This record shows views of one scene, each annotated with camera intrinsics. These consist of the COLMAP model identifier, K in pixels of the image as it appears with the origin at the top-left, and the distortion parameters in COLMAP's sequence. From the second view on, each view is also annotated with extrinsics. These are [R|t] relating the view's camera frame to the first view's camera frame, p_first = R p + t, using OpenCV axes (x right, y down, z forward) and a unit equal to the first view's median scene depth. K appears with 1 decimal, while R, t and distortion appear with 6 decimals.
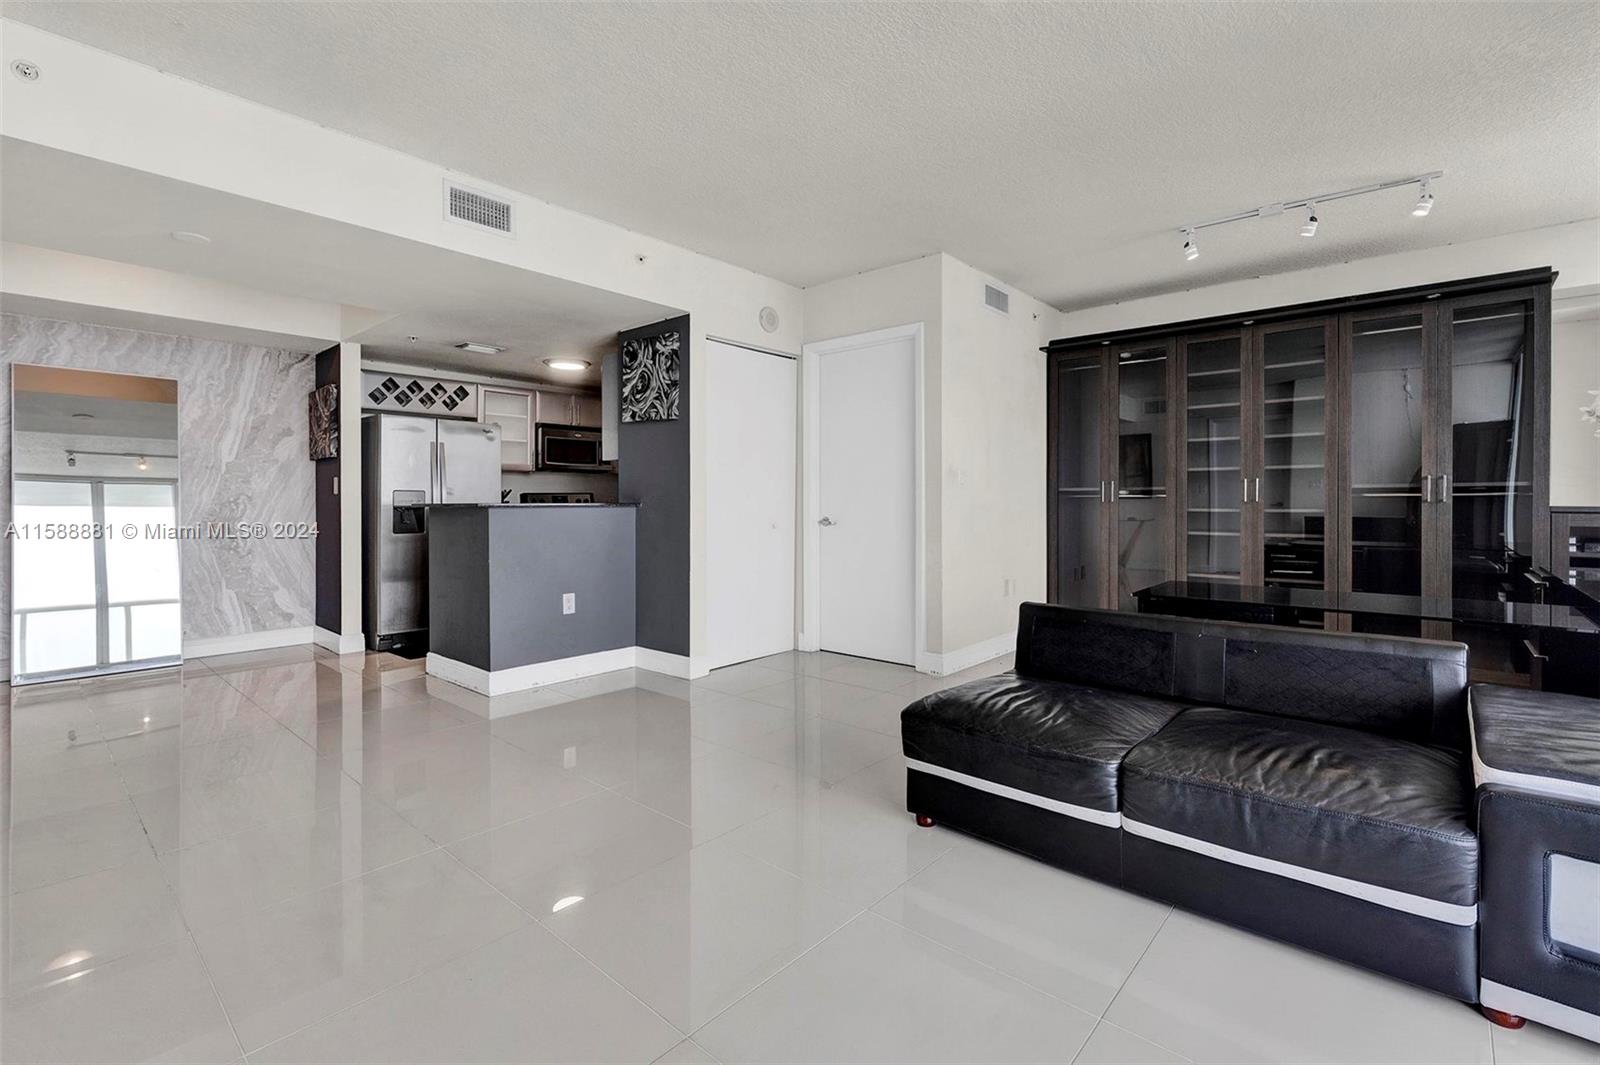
lens RADIAL K [[710.4, 0, 805.4], [0, 710.4, 509.3], [0, 0, 1]] dist [-0.005969, 0.000205]
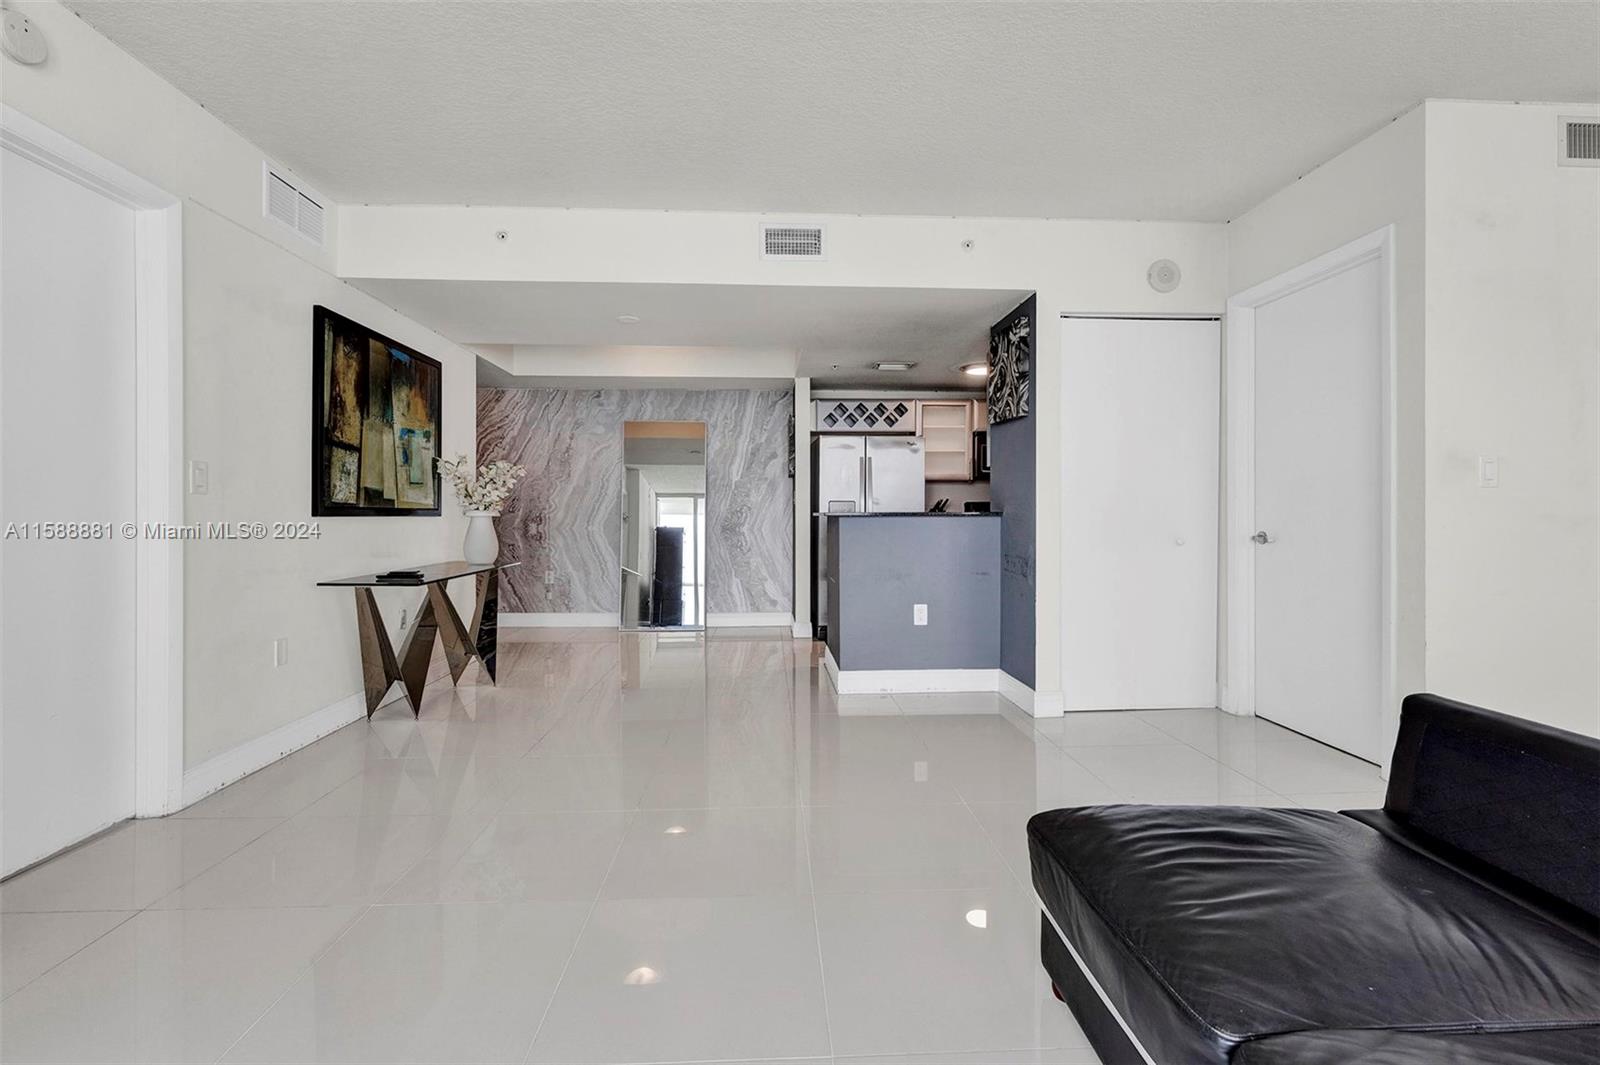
lens RADIAL K [[710.4, 0, 803.2], [0, 710.4, 516.3], [0, 0, 1]] dist [-0.005969, 0.000205]
pose [[0.698676, 0.003877, -0.715428, 0.219379], [-0.006406, 0.999979, -0.000837, -0.000723], [0.715410, 0.005168, 0.698686, 0.168791]]
